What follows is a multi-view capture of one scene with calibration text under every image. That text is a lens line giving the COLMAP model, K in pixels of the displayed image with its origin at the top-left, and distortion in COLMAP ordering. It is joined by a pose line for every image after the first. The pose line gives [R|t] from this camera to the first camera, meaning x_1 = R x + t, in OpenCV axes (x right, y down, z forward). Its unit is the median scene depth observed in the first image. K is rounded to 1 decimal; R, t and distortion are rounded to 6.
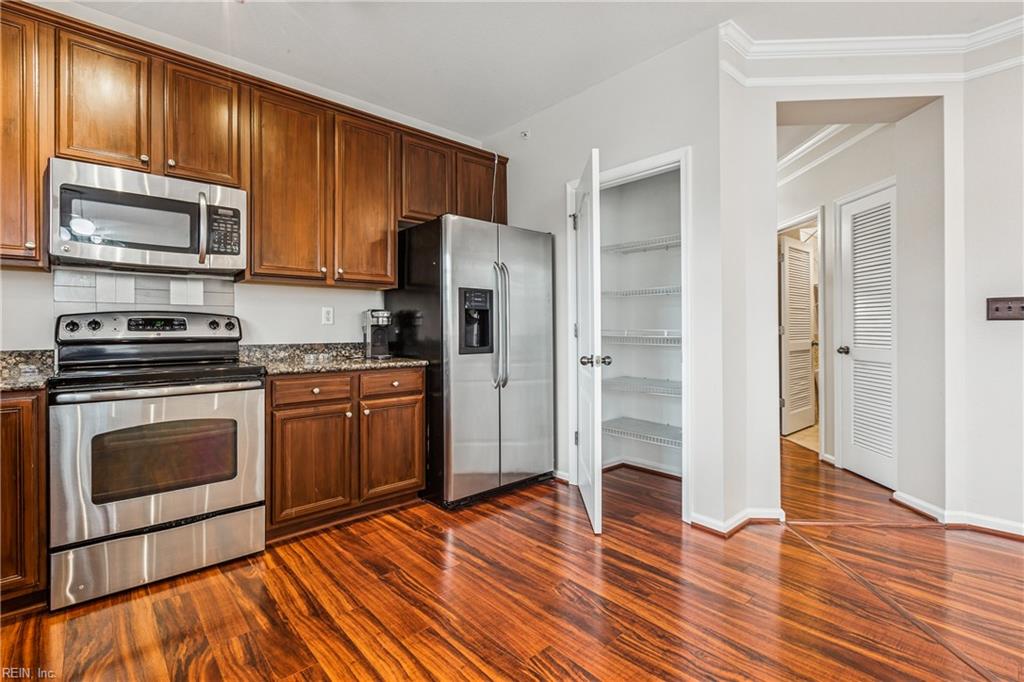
lens RADIAL K [[457.2, 0, 505.4], [0, 457.2, 325.8], [0, 0, 1]] dist [0.002648, -0.001761]
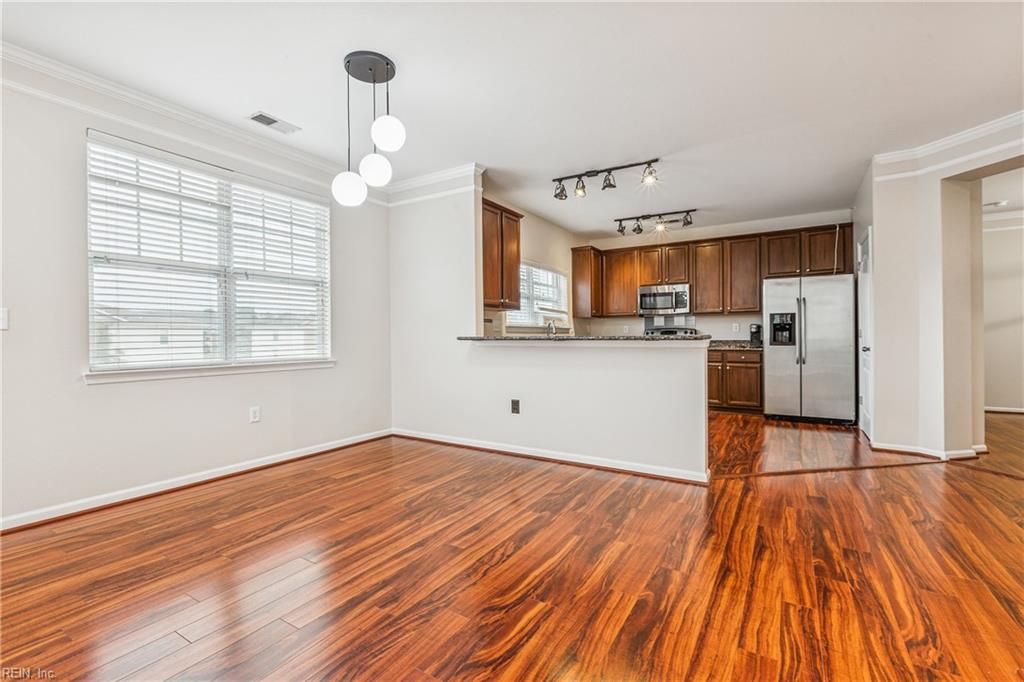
lens RADIAL K [[457.2, 0, 508.0], [0, 457.2, 340.2], [0, 0, 1]] dist [0.002648, -0.001761]
pose [[0.309579, 0.007230, -0.950846, 1.707986], [0.009820, 0.999893, 0.010800, 0.003737], [0.950823, -0.012681, 0.309475, -0.890737]]
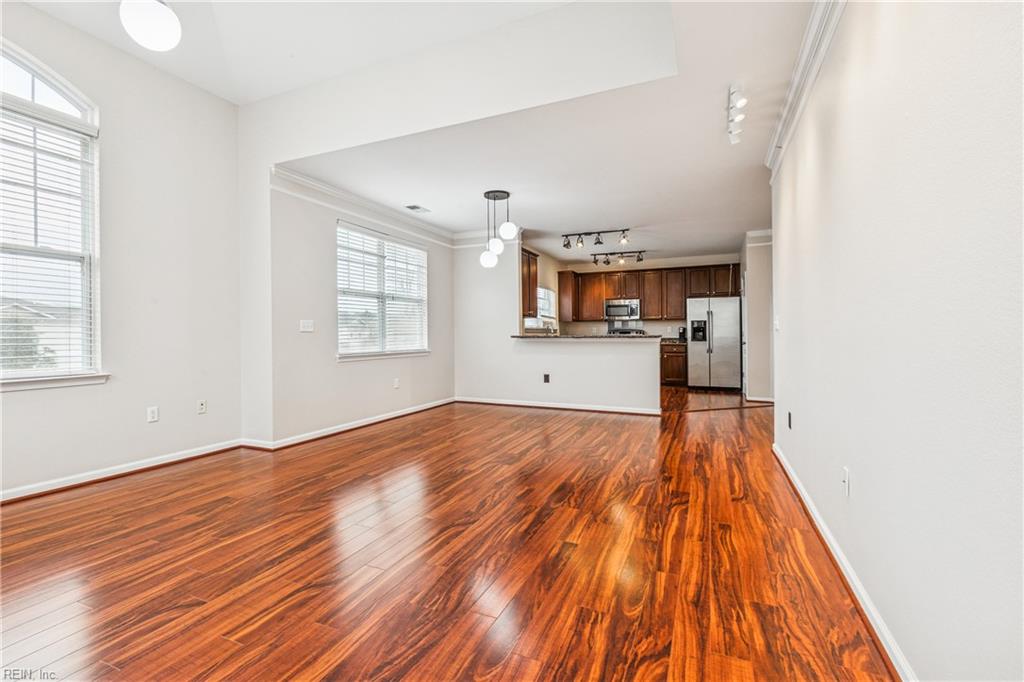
lens RADIAL K [[457.2, 0, 512.7], [0, 457.2, 334.4], [0, 0, 1]] dist [0.002648, -0.001761]
pose [[0.448219, -0.000234, -0.893924, 2.502032], [0.008081, 0.999960, 0.003790, -0.010668], [0.893887, -0.008923, 0.448203, -1.780713]]
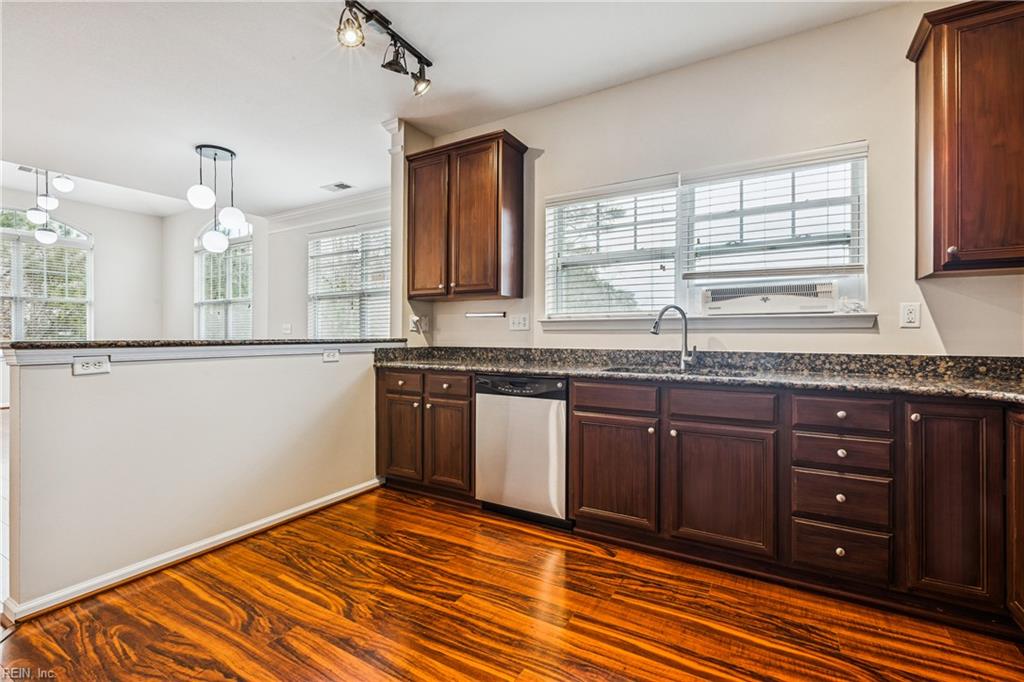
lens RADIAL K [[457.2, 0, 491.6], [0, 457.2, 341.1], [0, 0, 1]] dist [0.002648, -0.001761]
pose [[-0.949308, 0.004342, -0.314317, 0.119797], [0.002466, 0.999977, 0.006367, 0.010162], [0.314337, 0.005269, -0.949297, 1.015186]]
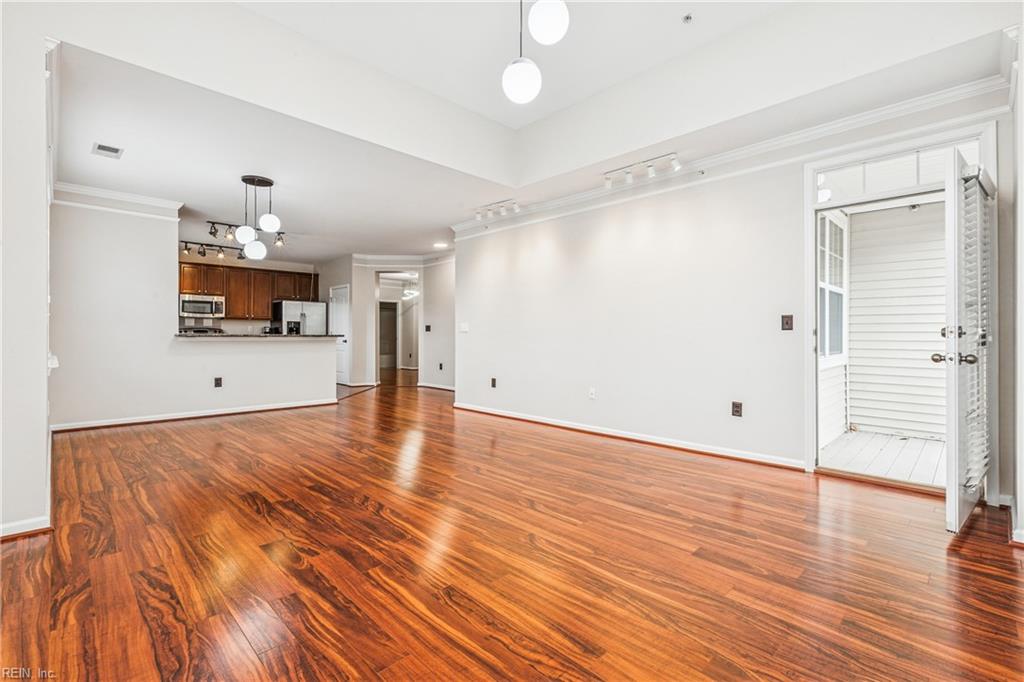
lens RADIAL K [[457.2, 0, 497.0], [0, 457.2, 323.9], [0, 0, 1]] dist [0.002648, -0.001761]
pose [[0.997344, 0.008476, 0.072340, 1.414194], [-0.007208, 0.999816, -0.017762, -0.014395], [-0.072477, 0.017193, 0.997222, -2.945310]]
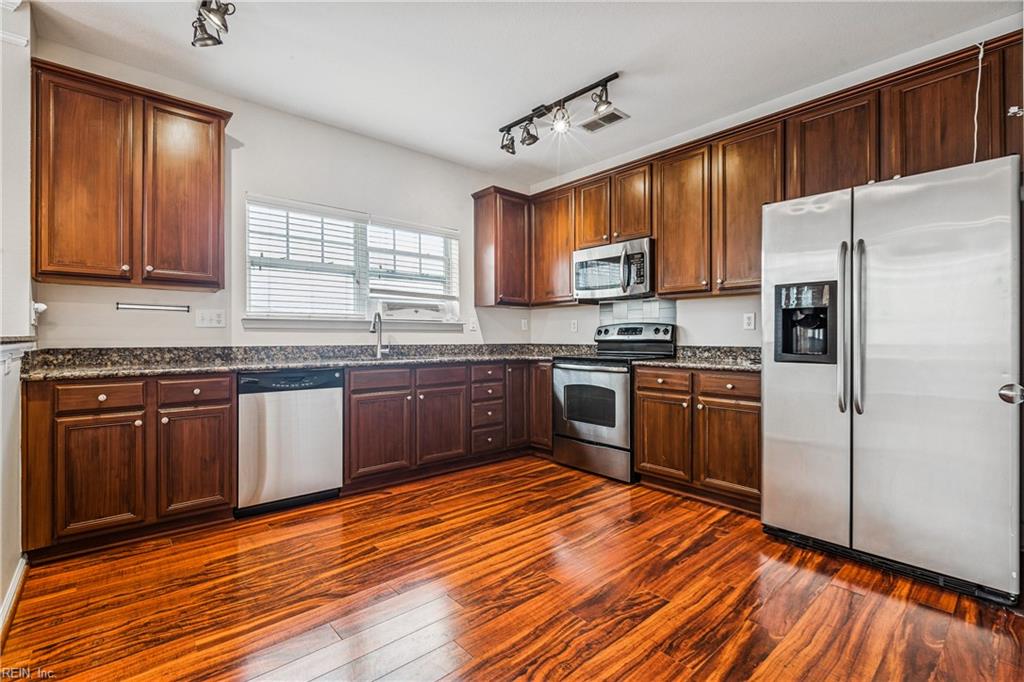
lens RADIAL K [[457.2, 0, 506.8], [0, 457.2, 338.1], [0, 0, 1]] dist [0.002648, -0.001761]
pose [[0.008380, 0.004288, -0.999956, 0.861171], [0.003600, 0.999984, 0.004318, 0.013579], [0.999958, -0.003636, 0.008364, 0.539664]]
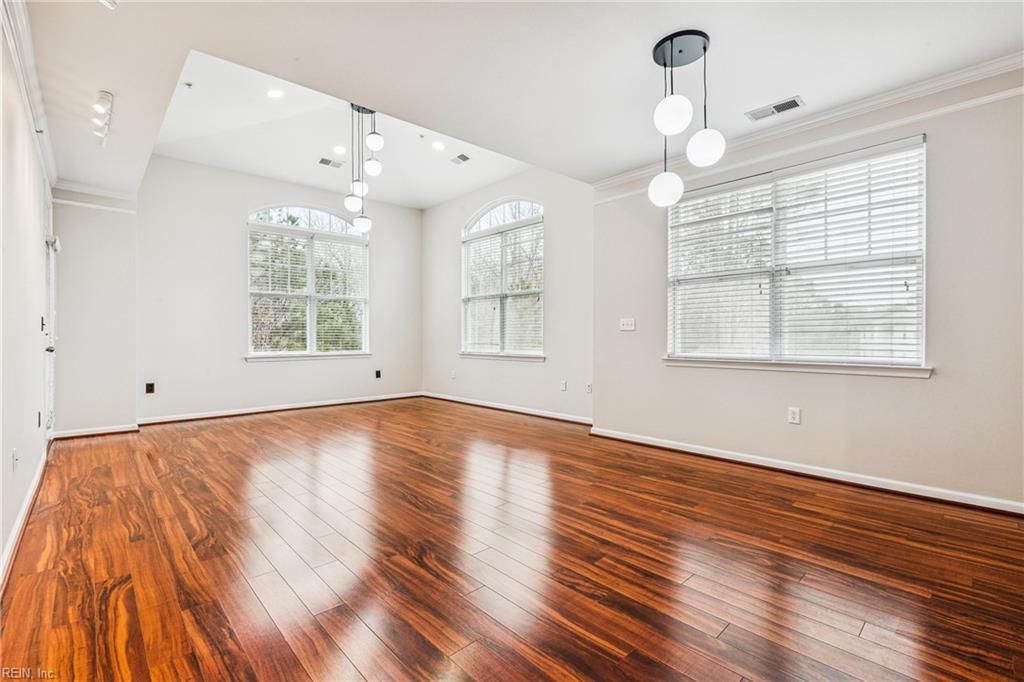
lens RADIAL K [[457.2, 0, 496.4], [0, 457.2, 332.4], [0, 0, 1]] dist [0.002648, -0.001761]
pose [[-0.999475, 0.005157, -0.031981, 1.010153], [0.005557, 0.999907, -0.012421, 0.008491], [0.031914, -0.012593, -0.999411, 0.171955]]
